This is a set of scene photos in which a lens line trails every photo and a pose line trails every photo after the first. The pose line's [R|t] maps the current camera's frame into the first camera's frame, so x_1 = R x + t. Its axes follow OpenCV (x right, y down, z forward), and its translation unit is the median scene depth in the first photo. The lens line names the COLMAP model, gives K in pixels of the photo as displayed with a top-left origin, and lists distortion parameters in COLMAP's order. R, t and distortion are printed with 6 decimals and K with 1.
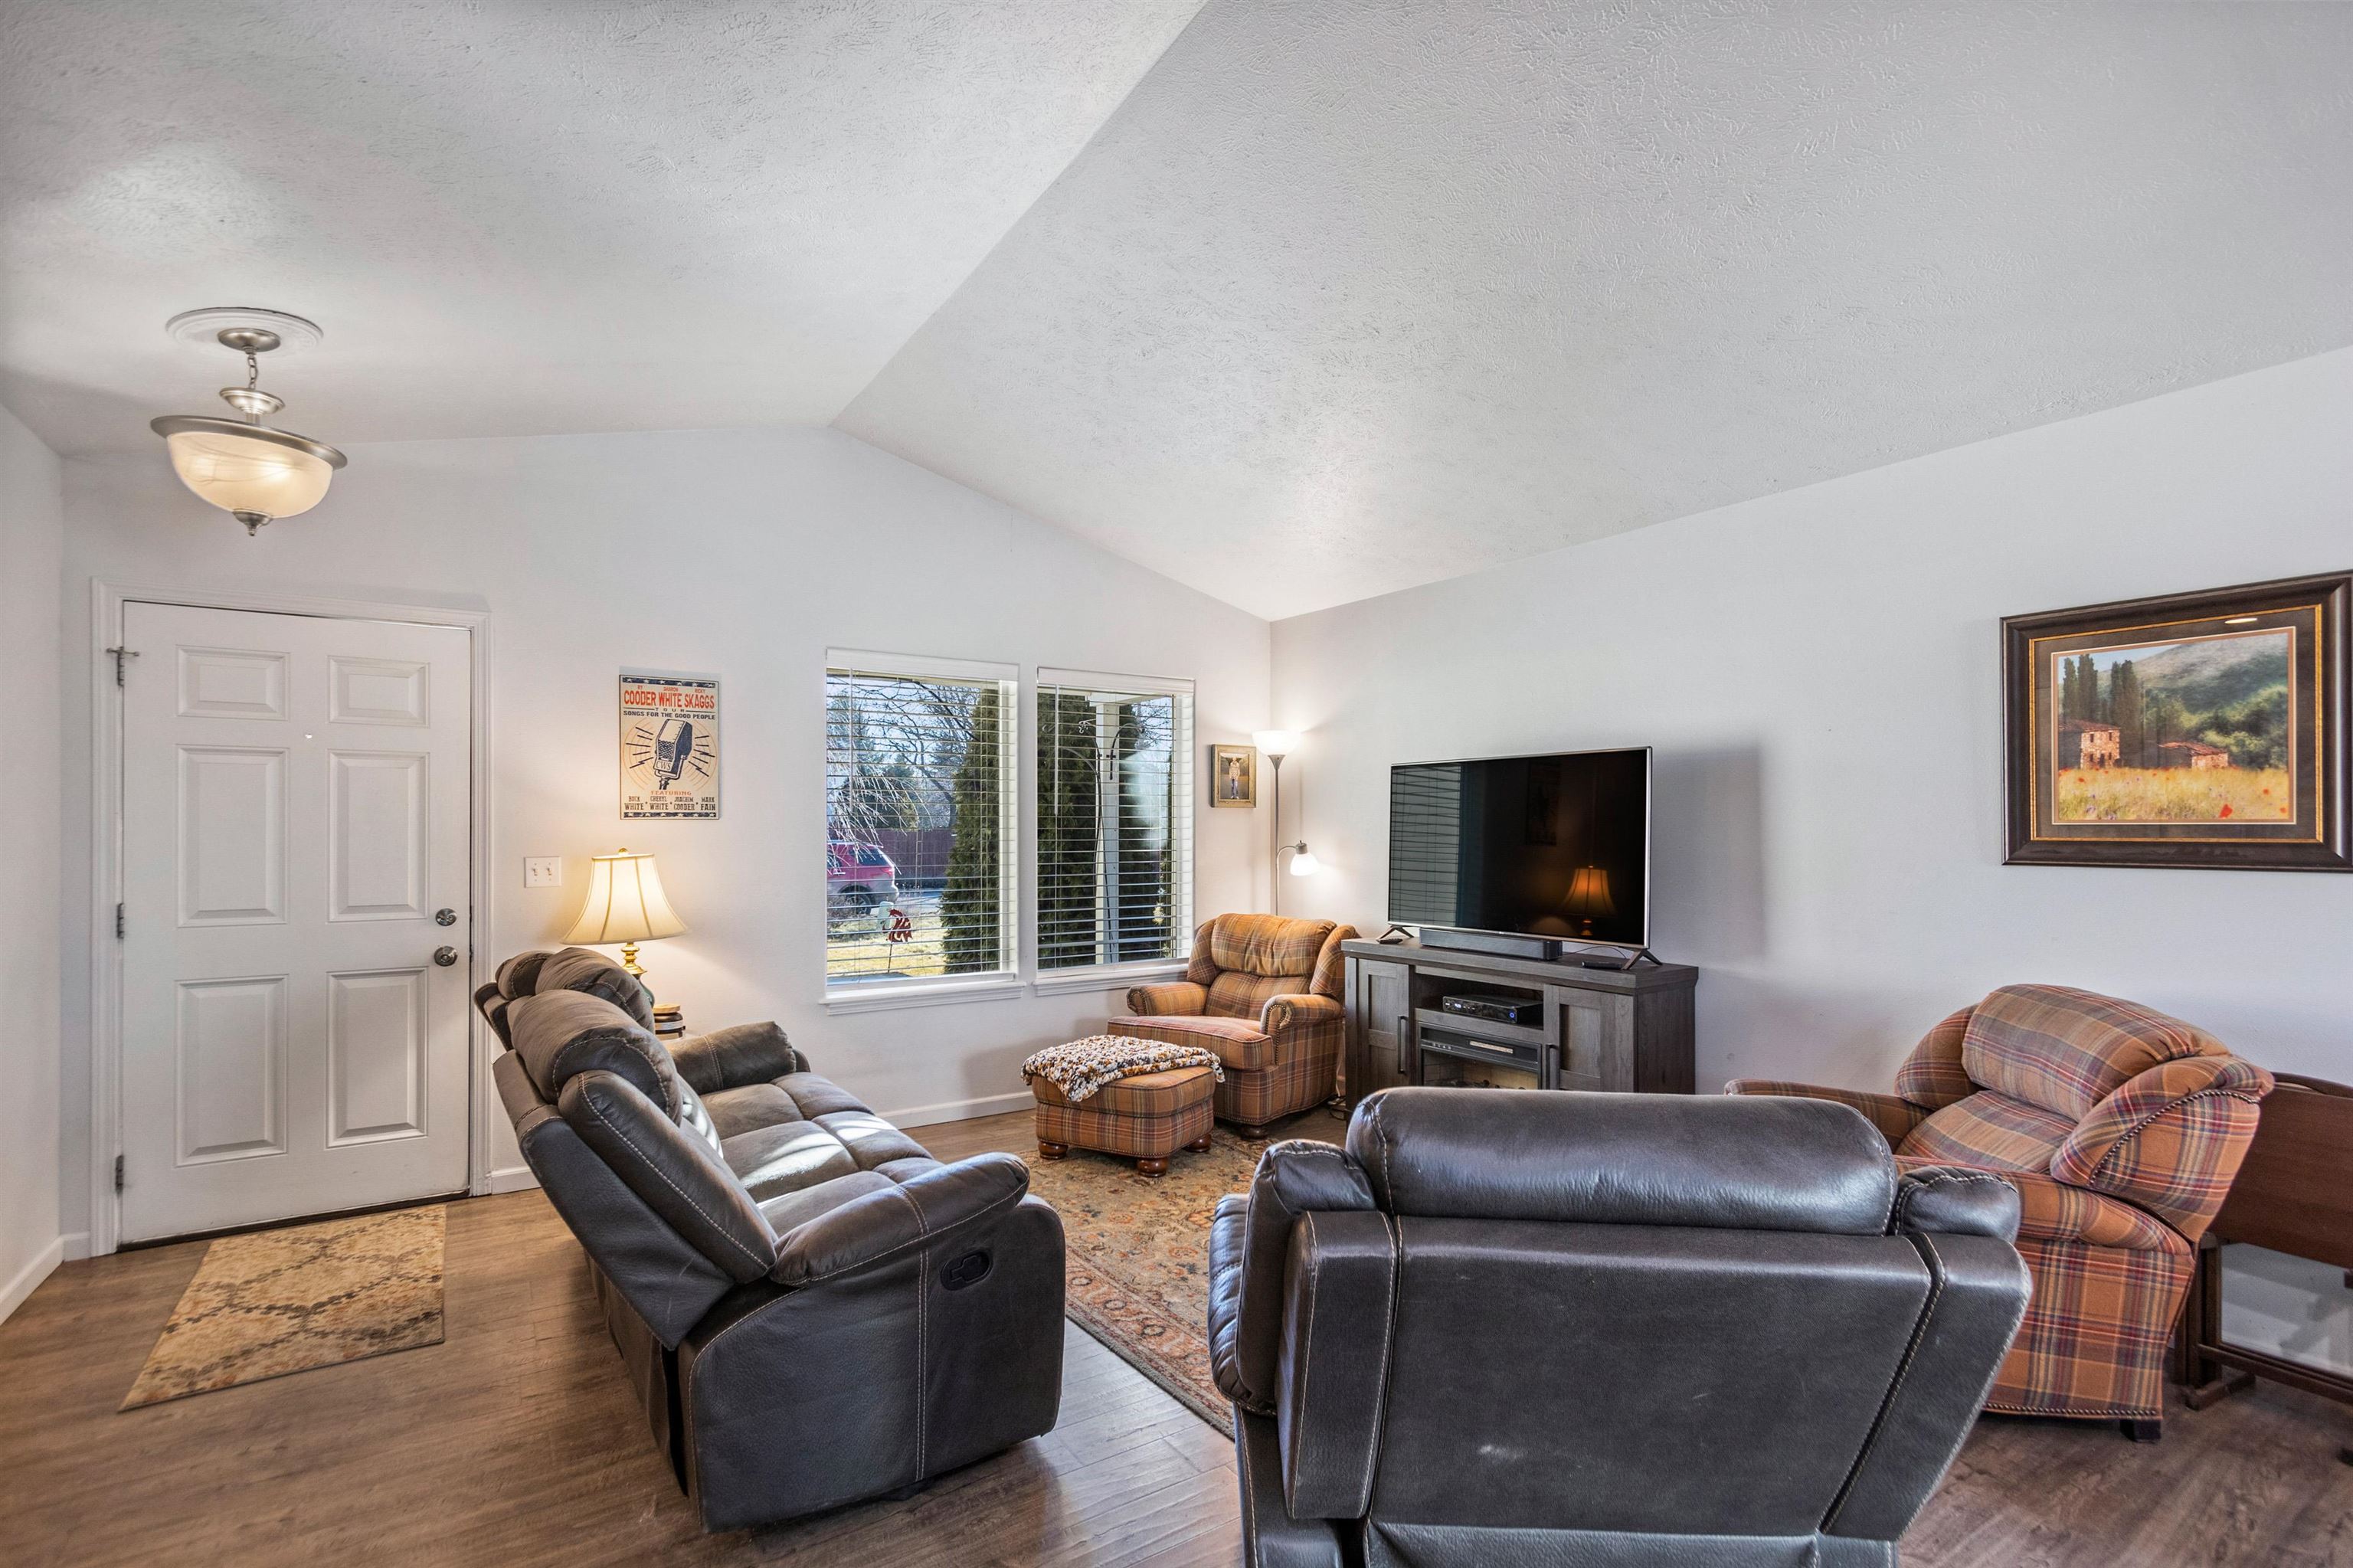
lens RADIAL K [[1074.0, 0, 1169.6], [0, 1074.0, 832.8], [0, 0, 1]] dist [0.002899, -0.000419]
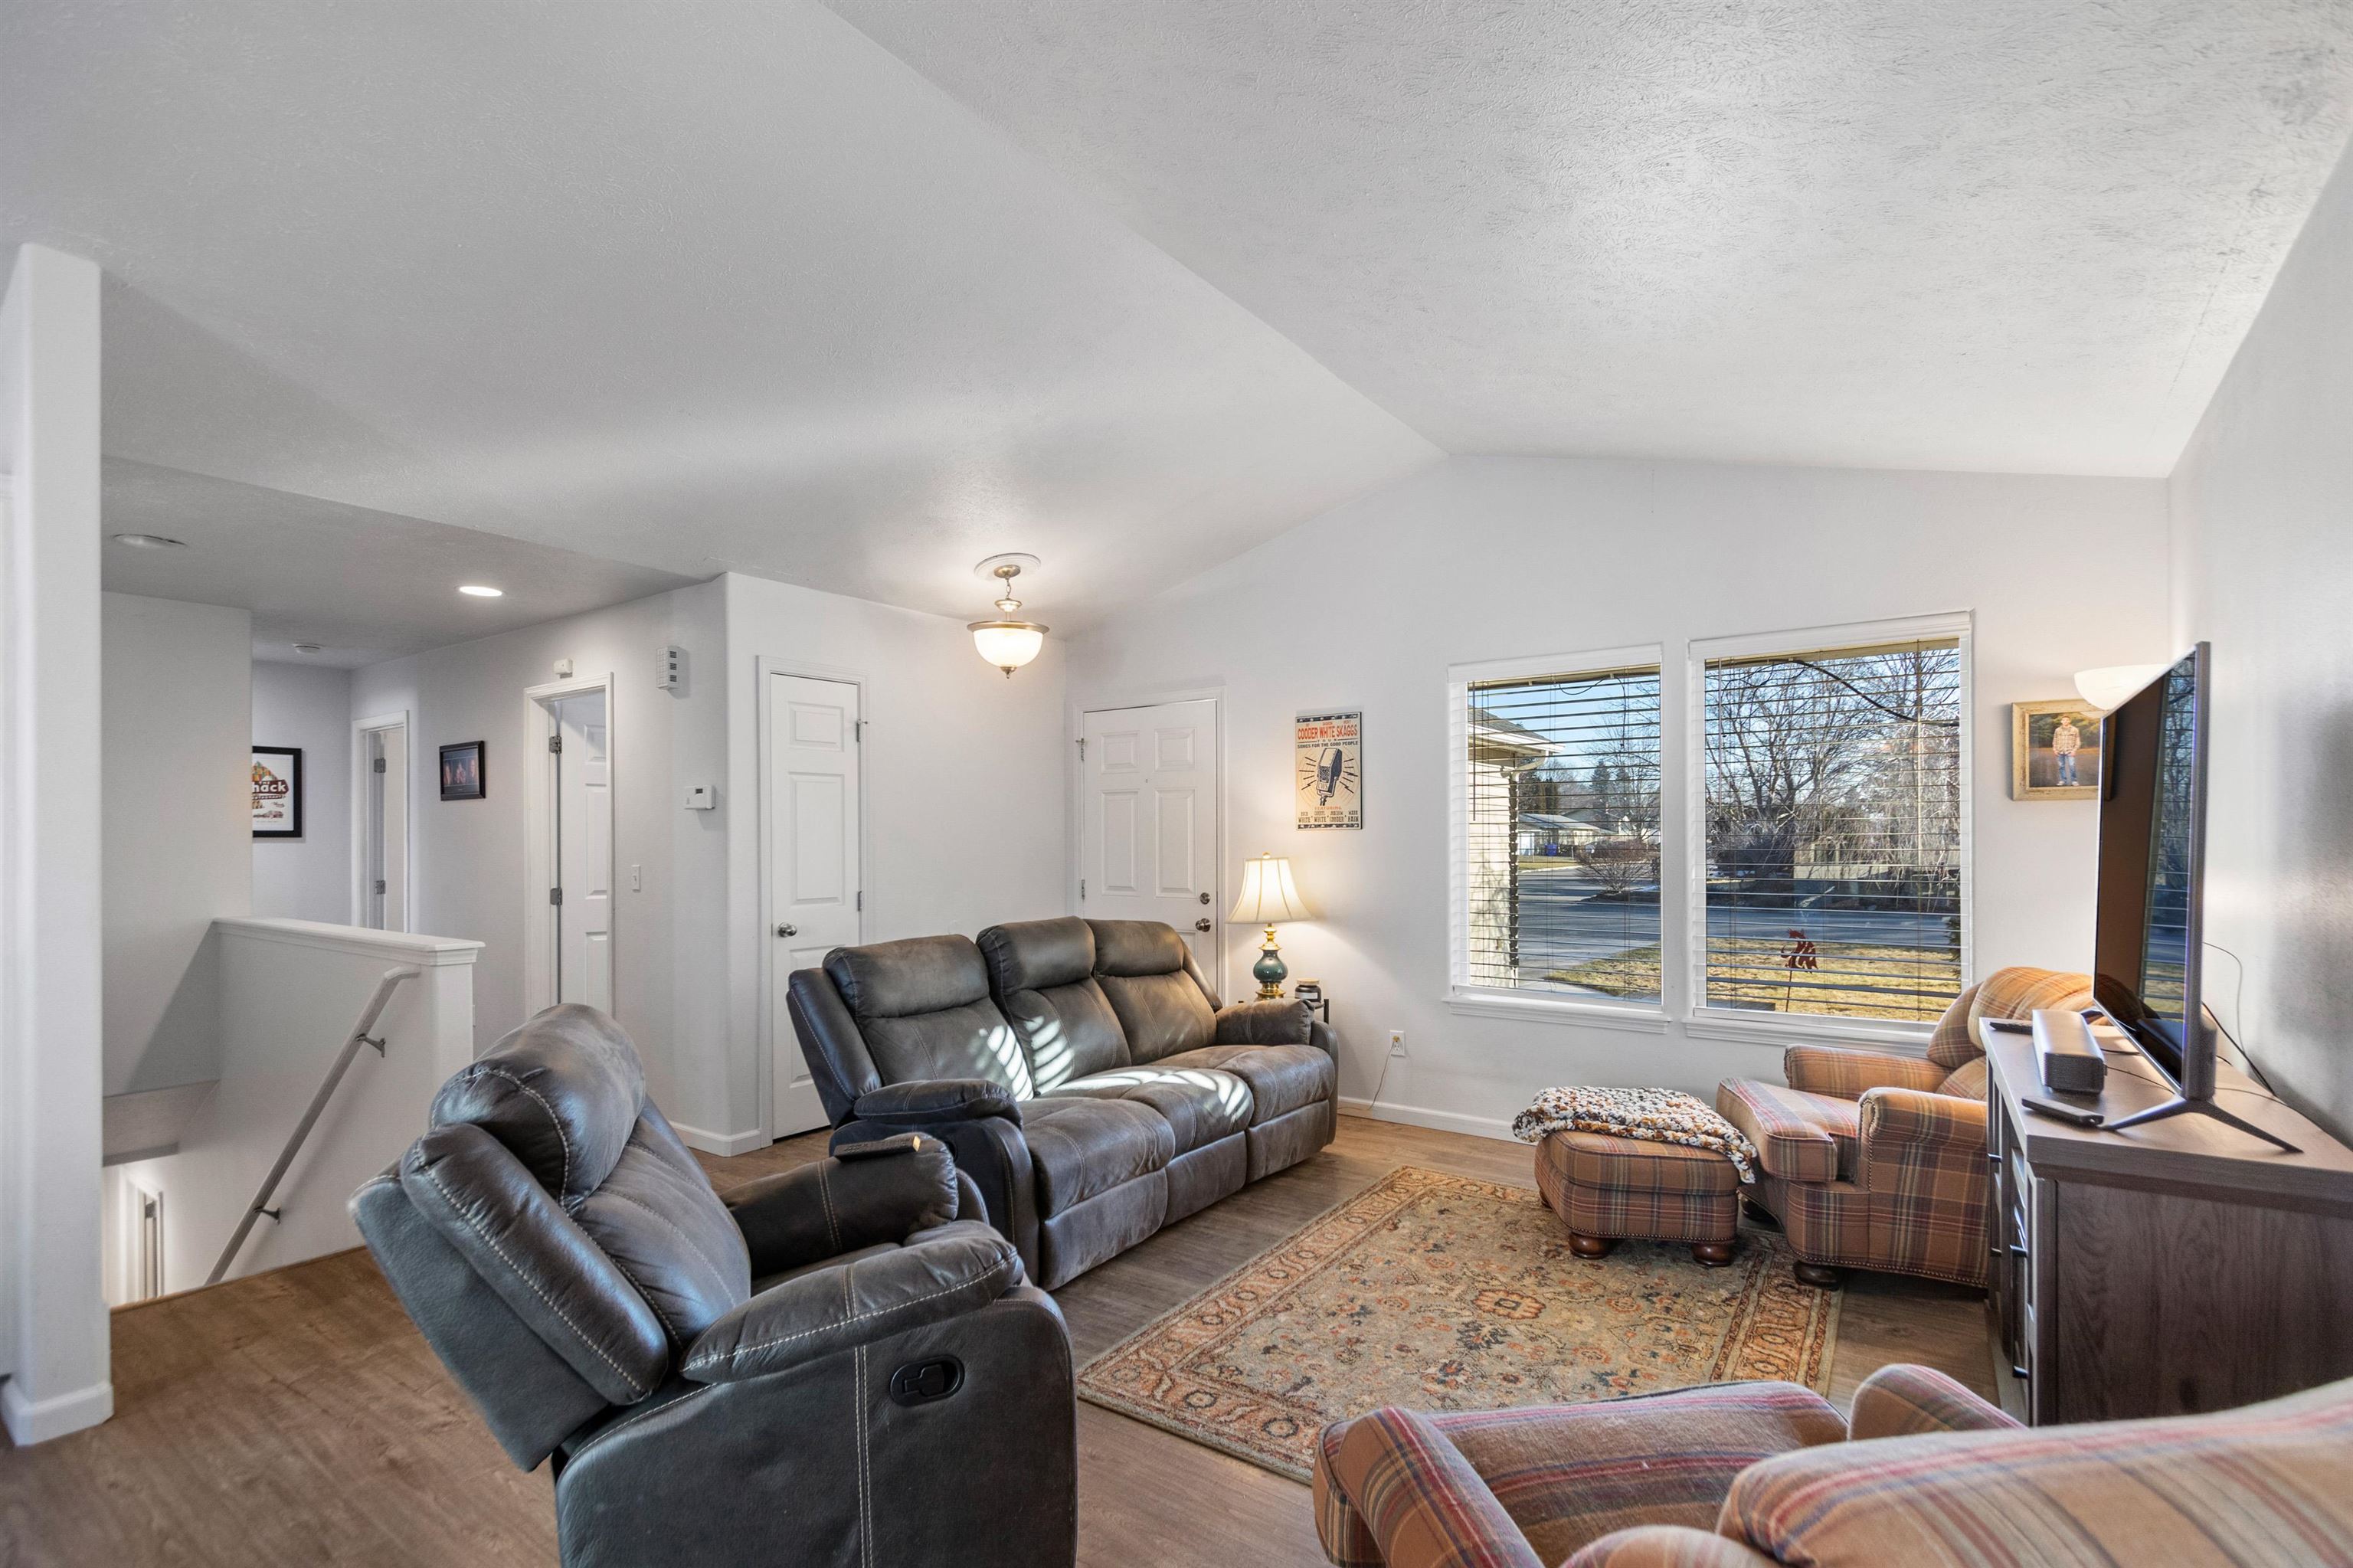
lens RADIAL K [[1092.8, 0, 1170.6], [0, 1092.8, 837.9], [0, 0, 1]] dist [0.003628, 0.000349]
pose [[0.353660, -0.002635, -0.935370, 0.646229], [-0.000422, 0.999995, -0.002976, 0.000634], [0.935374, 0.001447, 0.353657, 0.396153]]
